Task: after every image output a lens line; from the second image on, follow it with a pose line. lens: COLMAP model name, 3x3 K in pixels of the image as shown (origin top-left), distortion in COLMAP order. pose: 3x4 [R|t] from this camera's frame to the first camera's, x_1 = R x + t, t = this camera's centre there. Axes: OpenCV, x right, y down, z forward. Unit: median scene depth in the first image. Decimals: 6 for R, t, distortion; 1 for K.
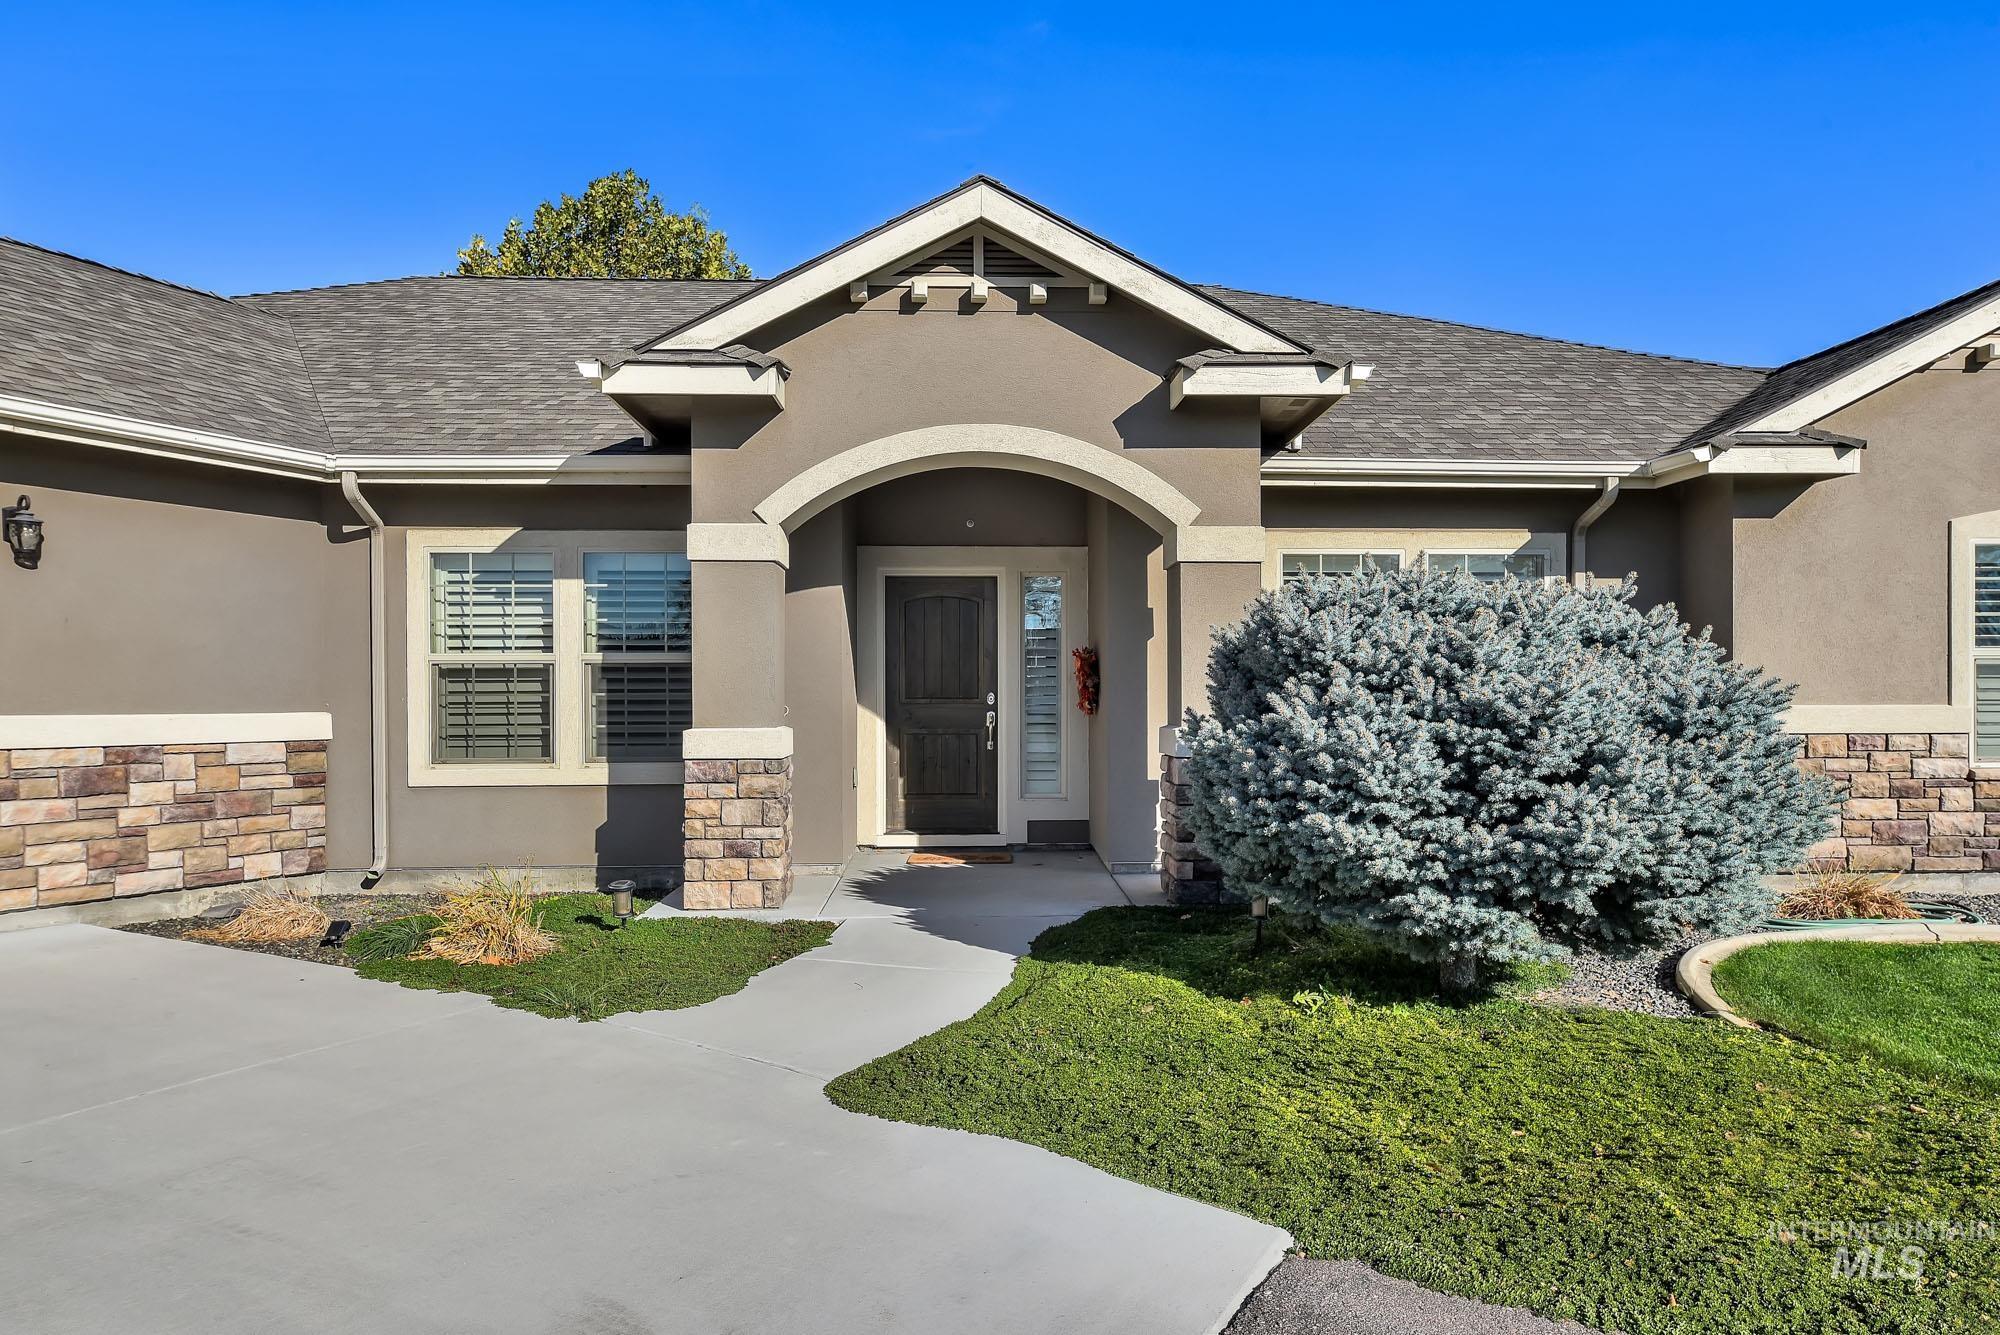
lens RADIAL K [[1335.6, 0, 1011.3], [0, 1335.6, 704.3], [0, 0, 1]] dist [0.016746, 0.001560]
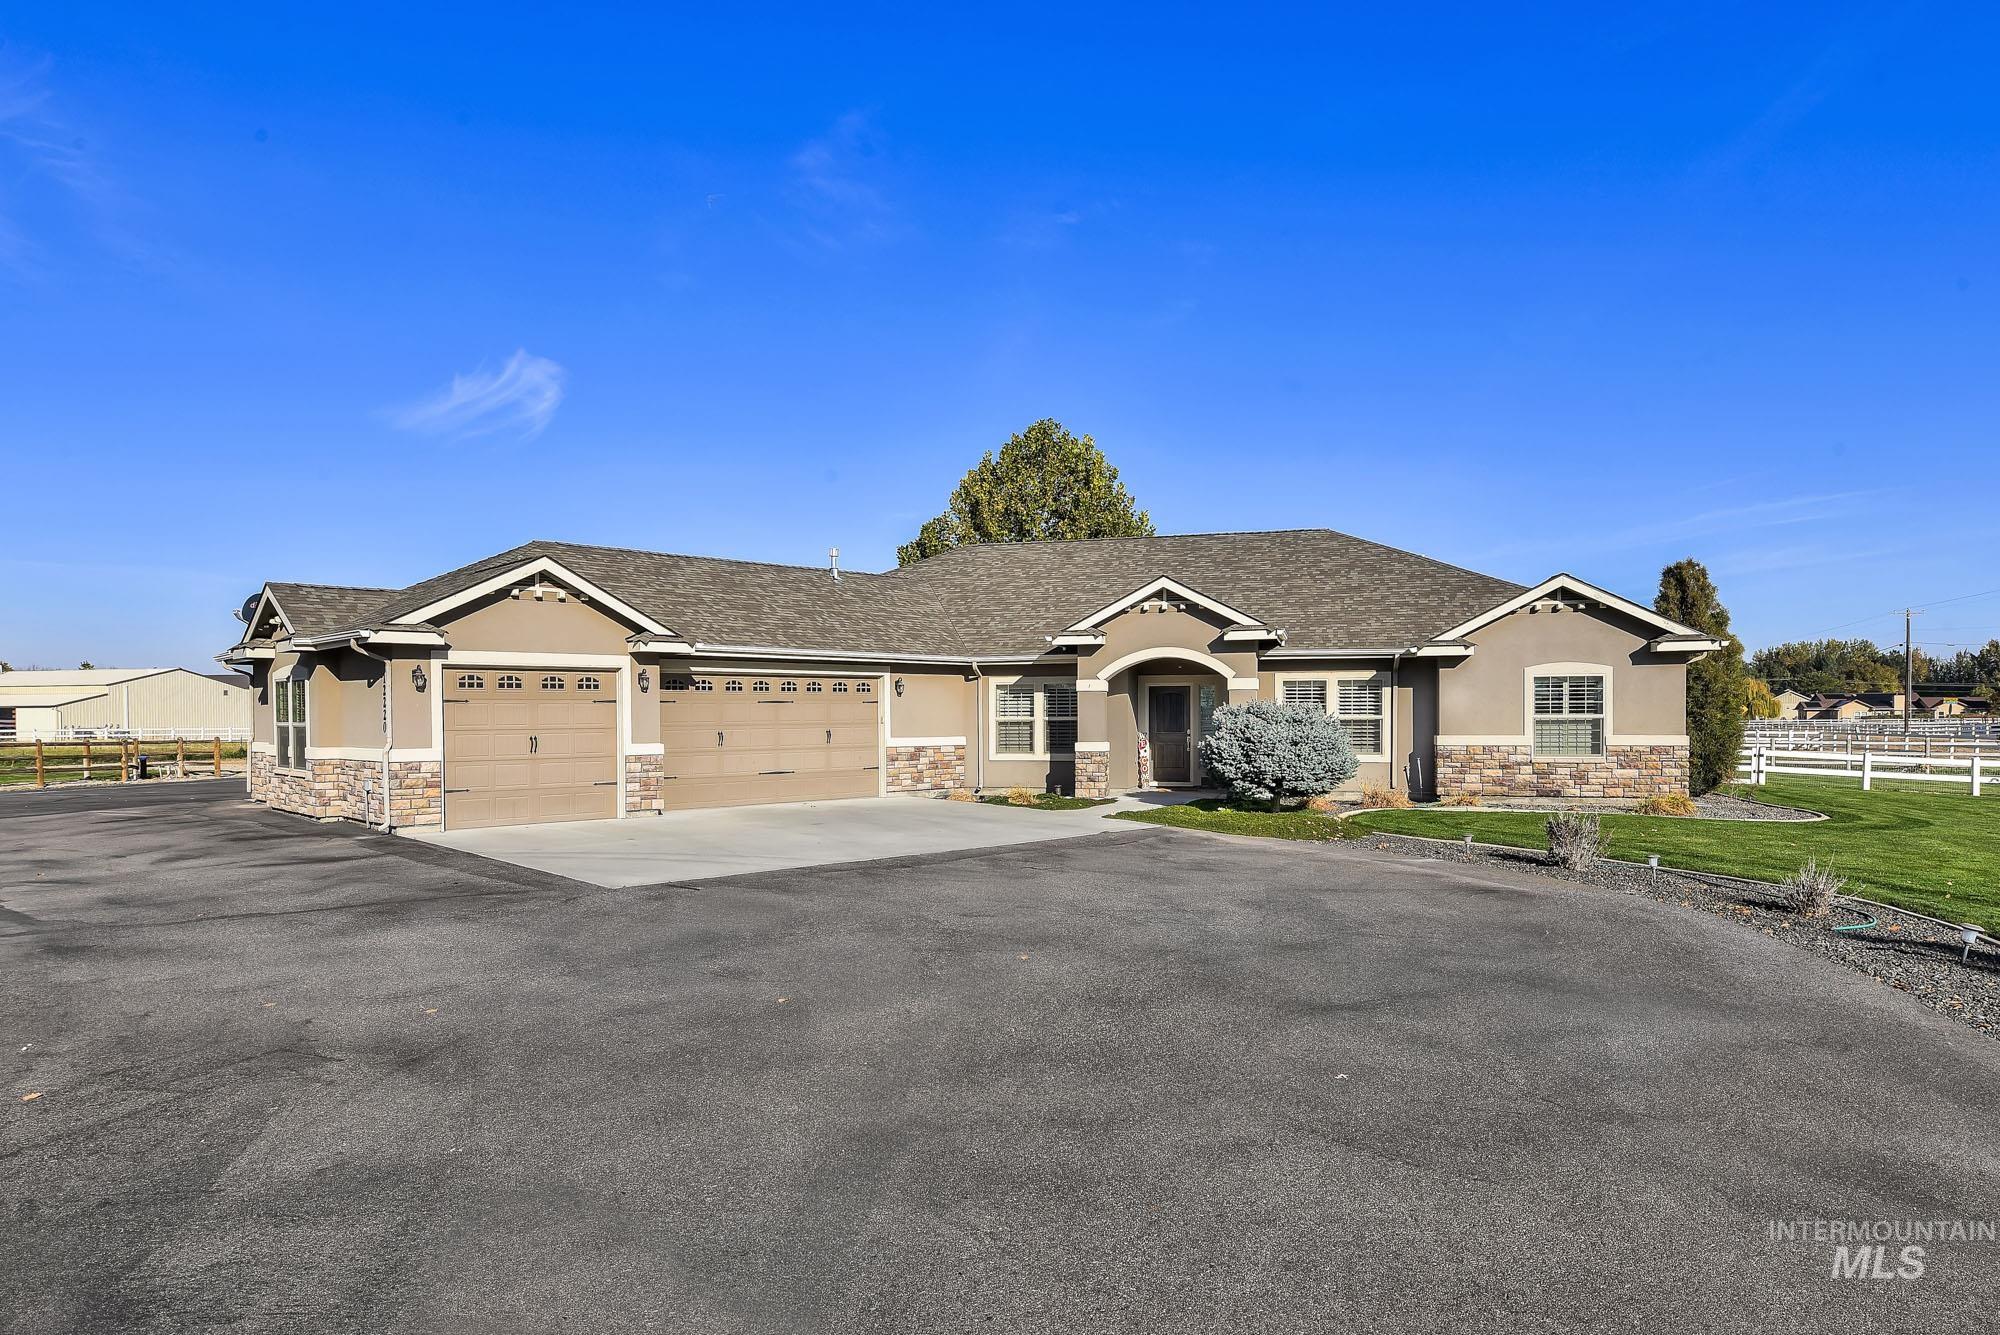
lens RADIAL K [[1218.9, 0, 977.7], [0, 1218.9, 767.6], [0, 0, 1]] dist [0.006001, 0.001313]
pose [[0.946882, 0.011055, -0.321390, 0.460400], [0.001895, 0.999200, 0.039954, -0.037097], [0.321575, -0.038441, 0.946104, -1.791231]]
